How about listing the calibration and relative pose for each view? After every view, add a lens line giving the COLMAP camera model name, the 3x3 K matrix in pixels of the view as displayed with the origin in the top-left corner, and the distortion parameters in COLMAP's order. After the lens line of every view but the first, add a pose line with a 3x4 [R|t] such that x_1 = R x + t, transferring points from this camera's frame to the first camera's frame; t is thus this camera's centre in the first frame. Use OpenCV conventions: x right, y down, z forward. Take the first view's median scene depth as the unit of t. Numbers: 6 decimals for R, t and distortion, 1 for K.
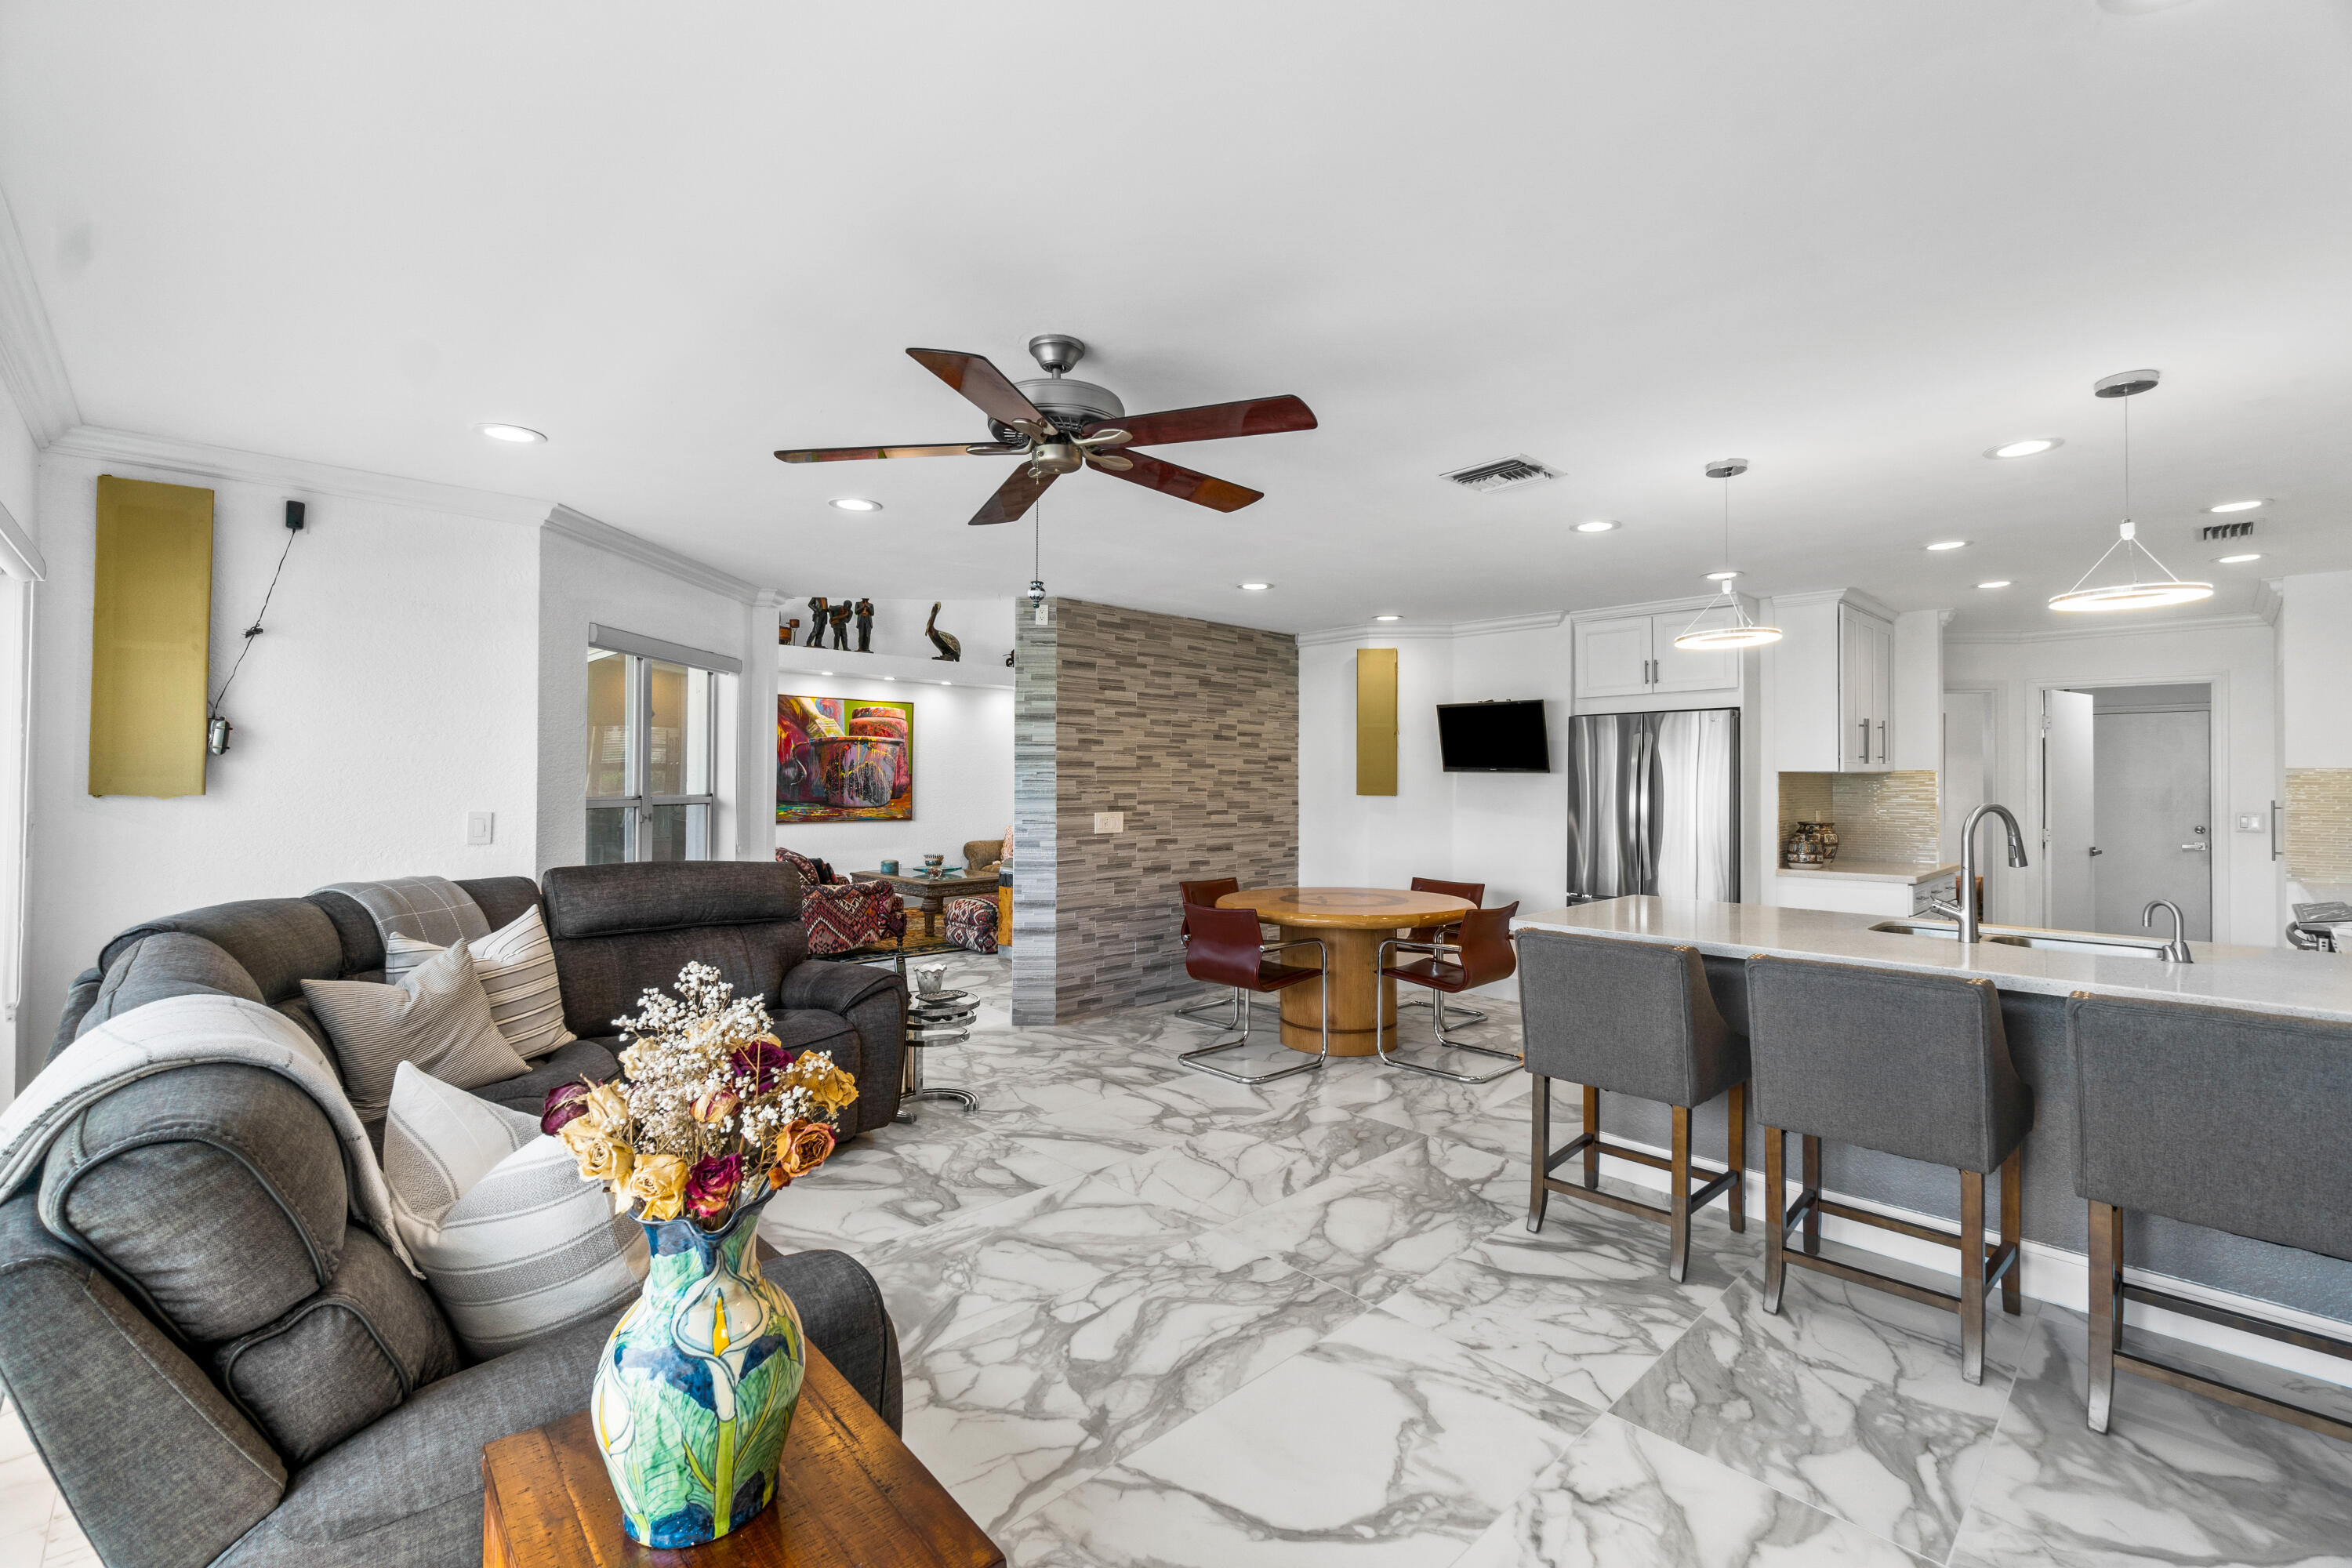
lens RADIAL K [[1018.9, 0, 1180.8], [0, 1018.9, 775.5], [0, 0, 1]] dist [-0.004106, 0.002767]
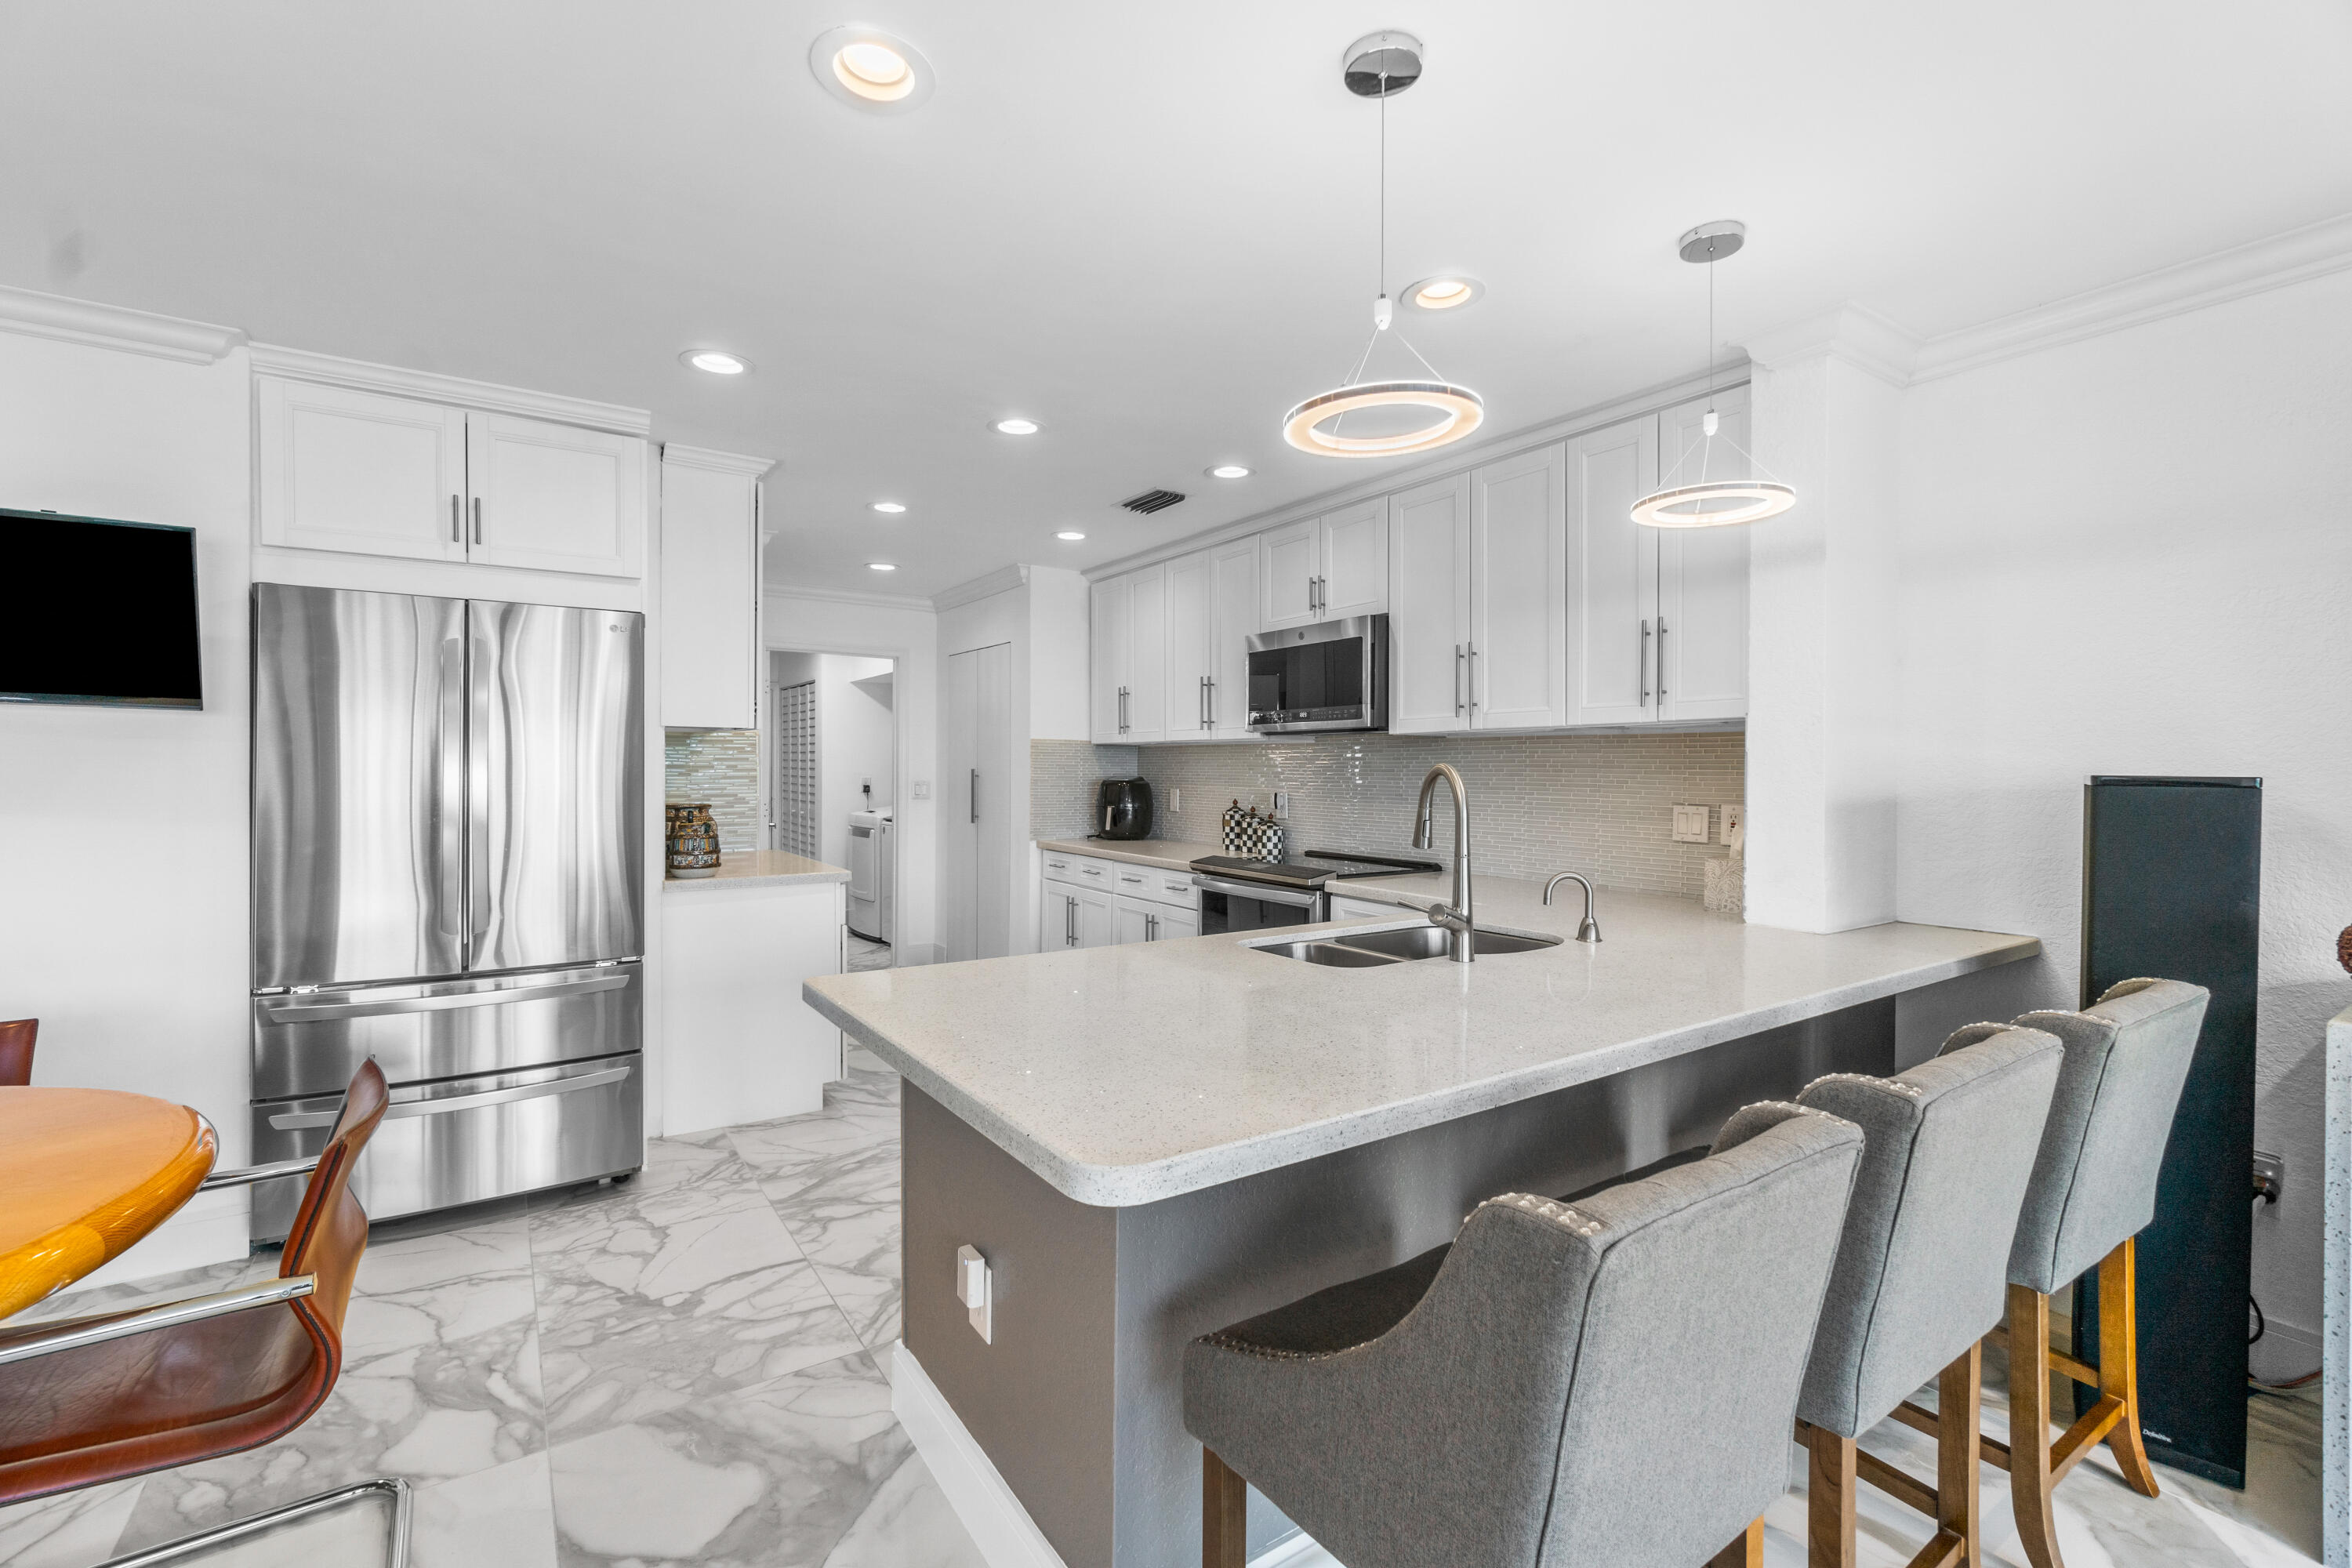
lens RADIAL K [[1018.9, 0, 1173.6], [0, 1018.9, 776.4], [0, 0, 1]] dist [-0.004106, 0.002767]
pose [[0.173592, -0.010307, 0.984764, 0.023604], [-0.010427, 0.999870, 0.012303, 0.015670], [-0.984762, -0.012404, 0.173462, 0.568350]]
